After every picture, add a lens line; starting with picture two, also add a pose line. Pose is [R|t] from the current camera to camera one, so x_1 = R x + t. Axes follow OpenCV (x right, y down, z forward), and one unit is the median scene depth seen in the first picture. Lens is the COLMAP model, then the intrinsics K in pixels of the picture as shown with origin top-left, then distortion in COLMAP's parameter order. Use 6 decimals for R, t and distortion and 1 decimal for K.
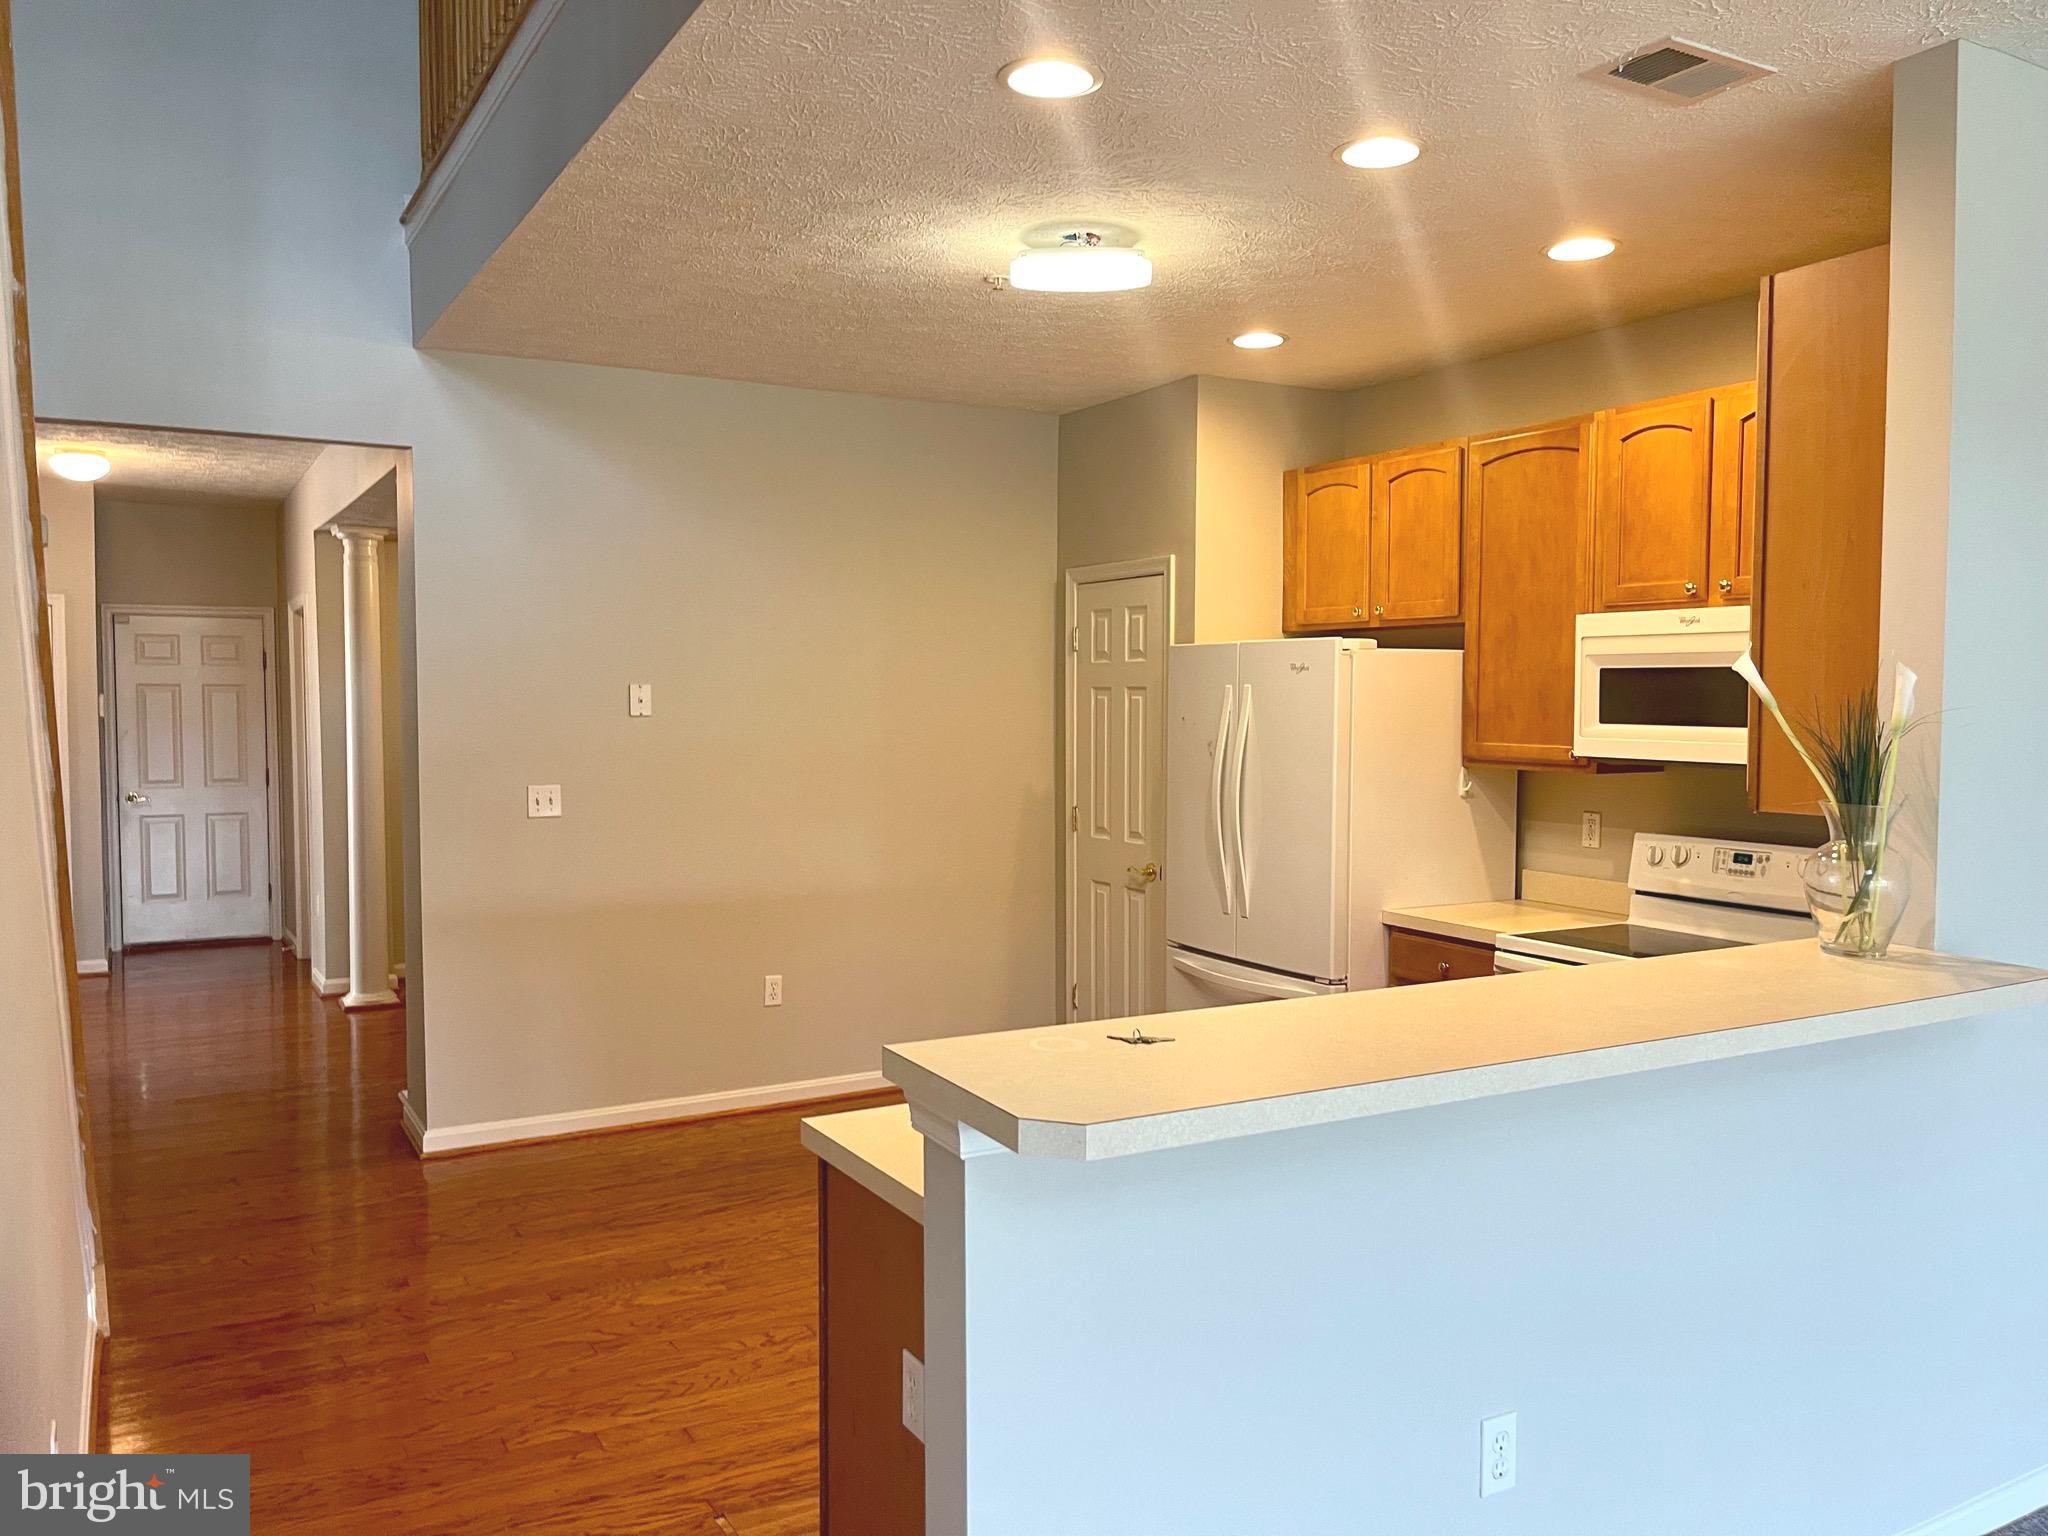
lens RADIAL K [[1537.1, 0, 1018.0], [0, 1537.1, 778.5], [0, 0, 1]] dist [0.070599, -0.093893]
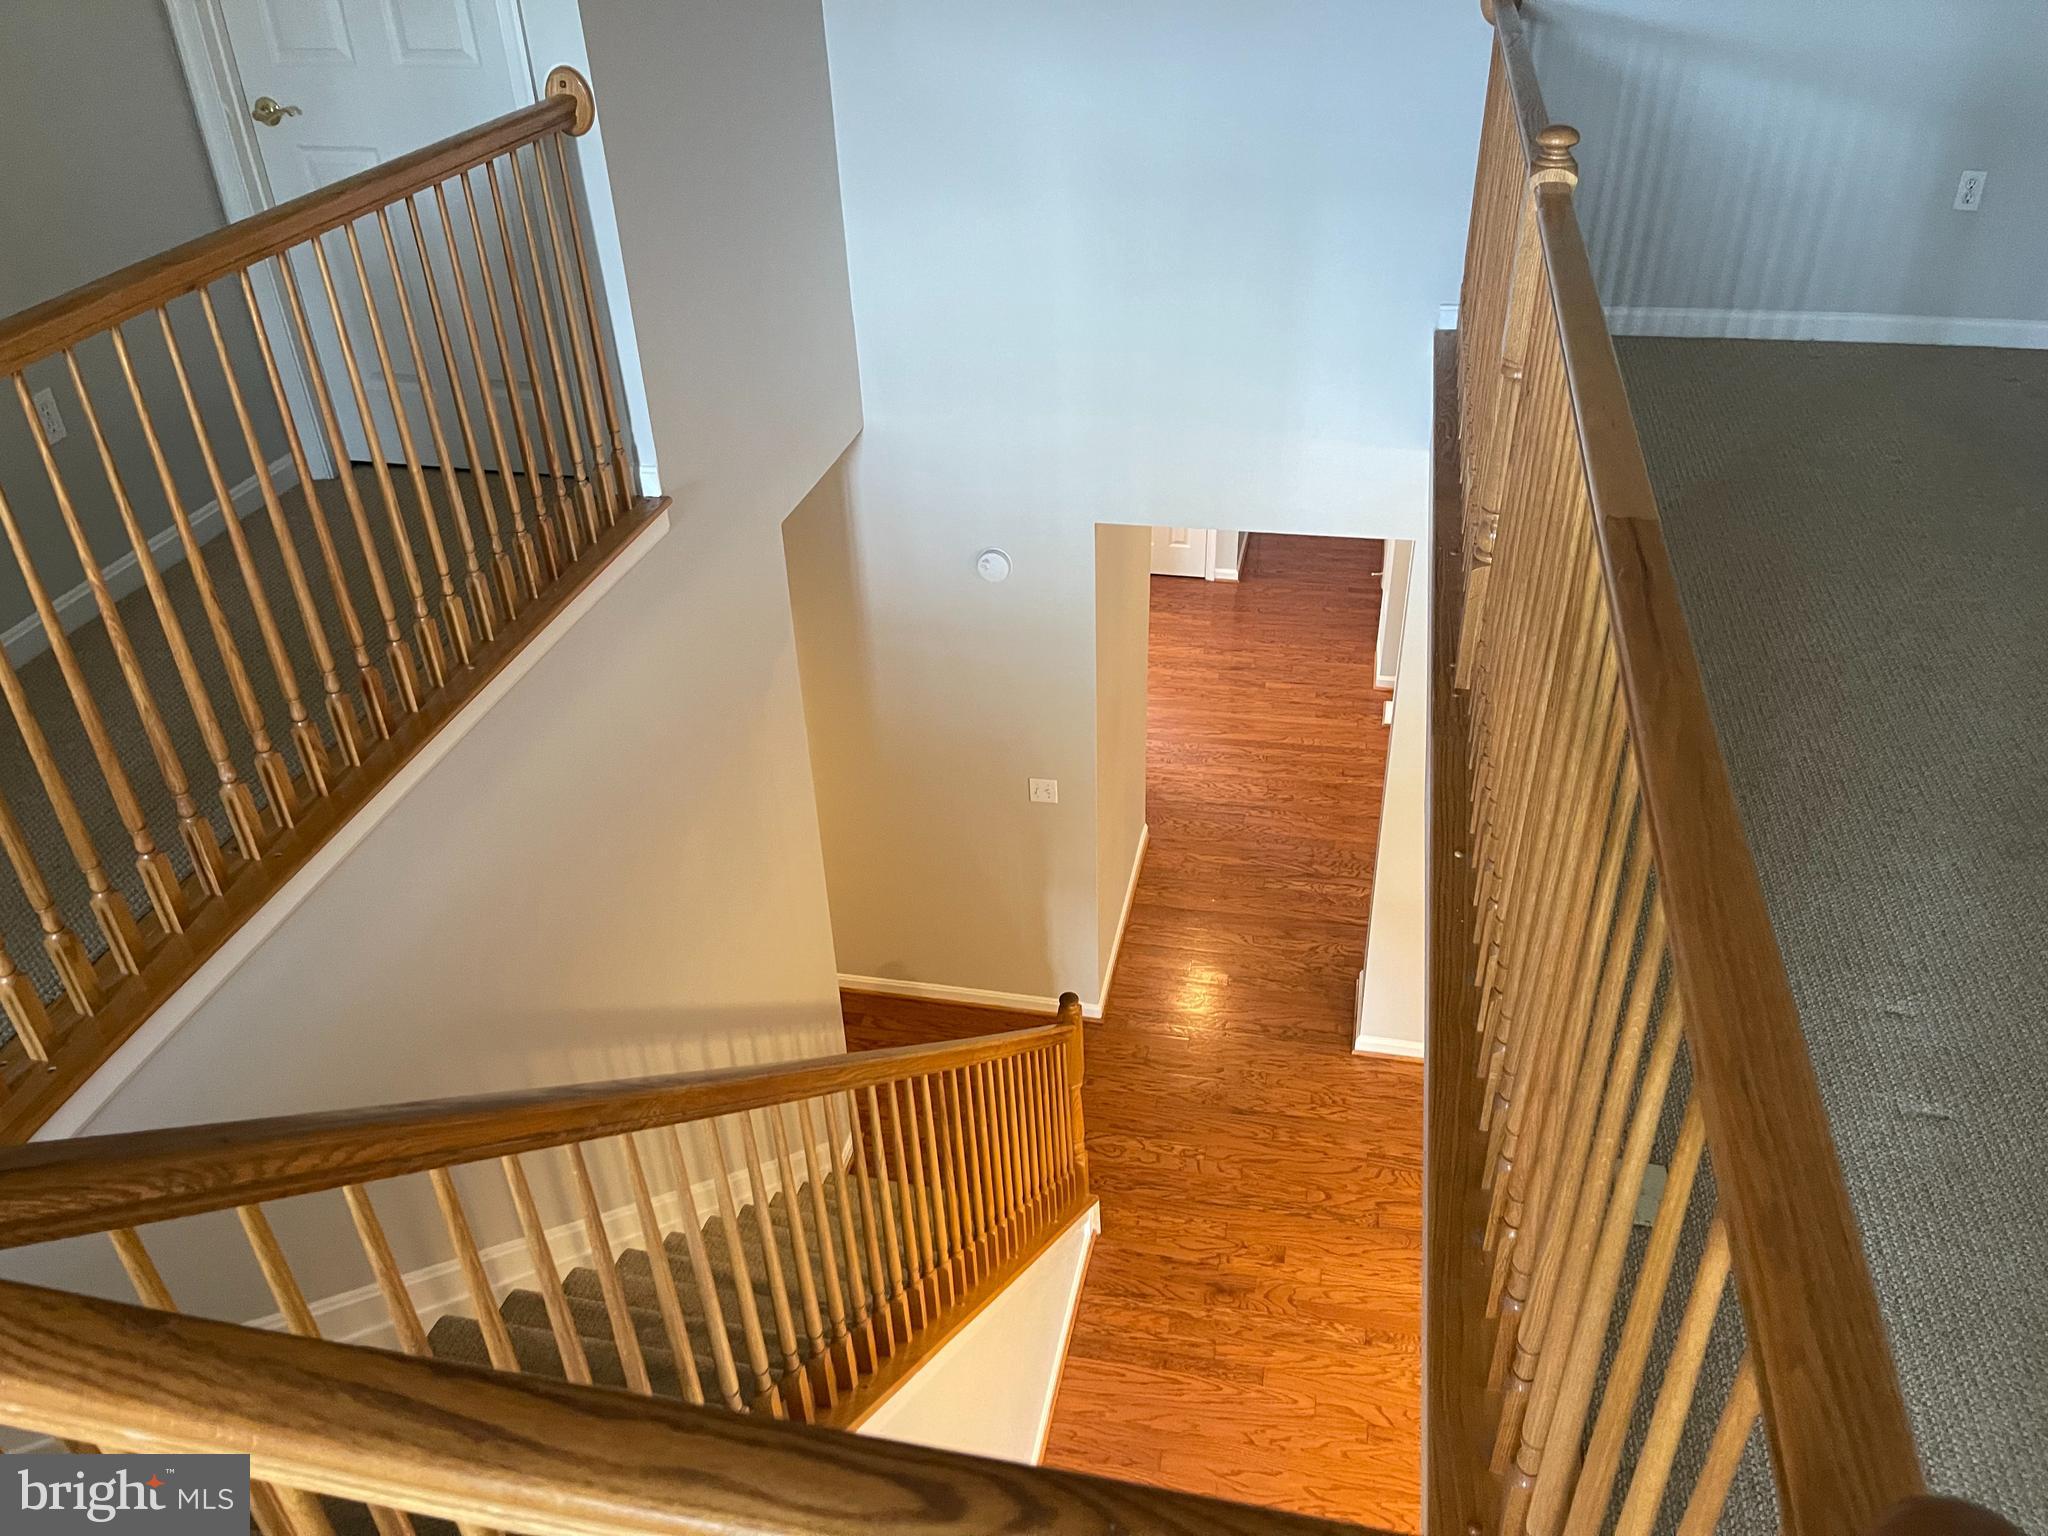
lens RADIAL K [[1537.1, 0, 1025.2], [0, 1537.1, 768.2], [0, 0, 1]] dist [0.070599, -0.093893]
pose [[0.742159, 0.345307, -0.574424, 0.066864], [-0.002890, 0.858704, 0.512464, -0.603789], [0.670217, -0.378670, 0.638293, 0.089640]]
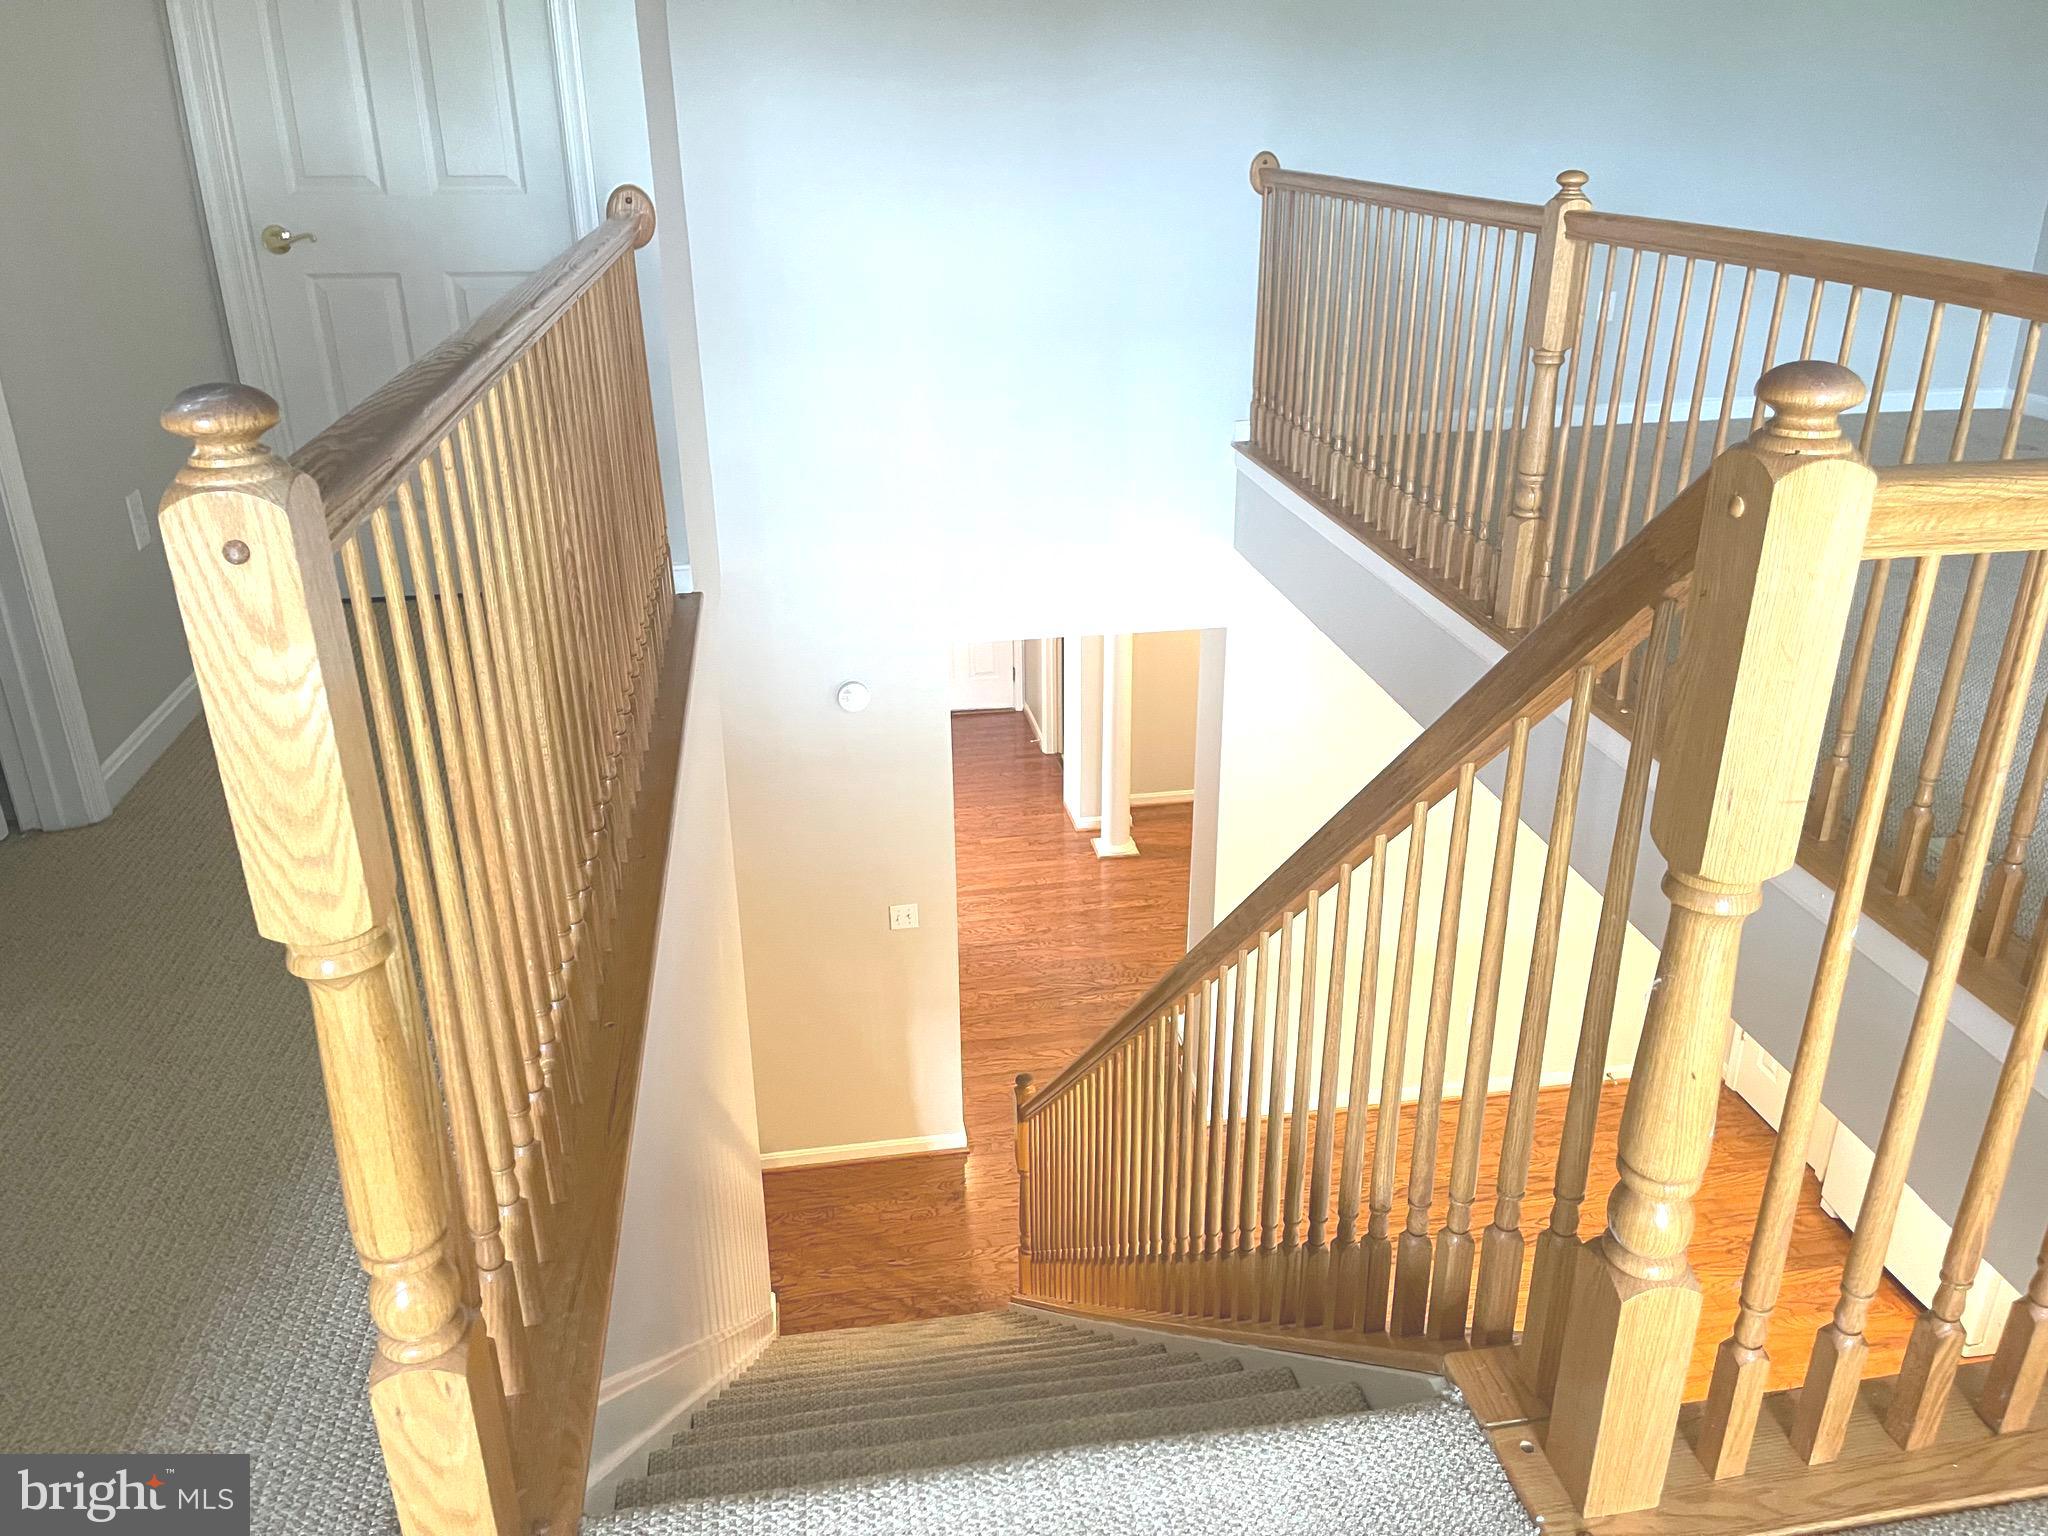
lens RADIAL K [[1537.1, 0, 1028.4], [0, 1537.1, 754.9], [0, 0, 1]] dist [0.070599, -0.093893]
pose [[0.936954, 0.125990, -0.325949, -0.124970], [-0.008151, 0.940371, 0.340053, -0.517838], [0.349357, -0.315957, 0.882112, -0.155785]]
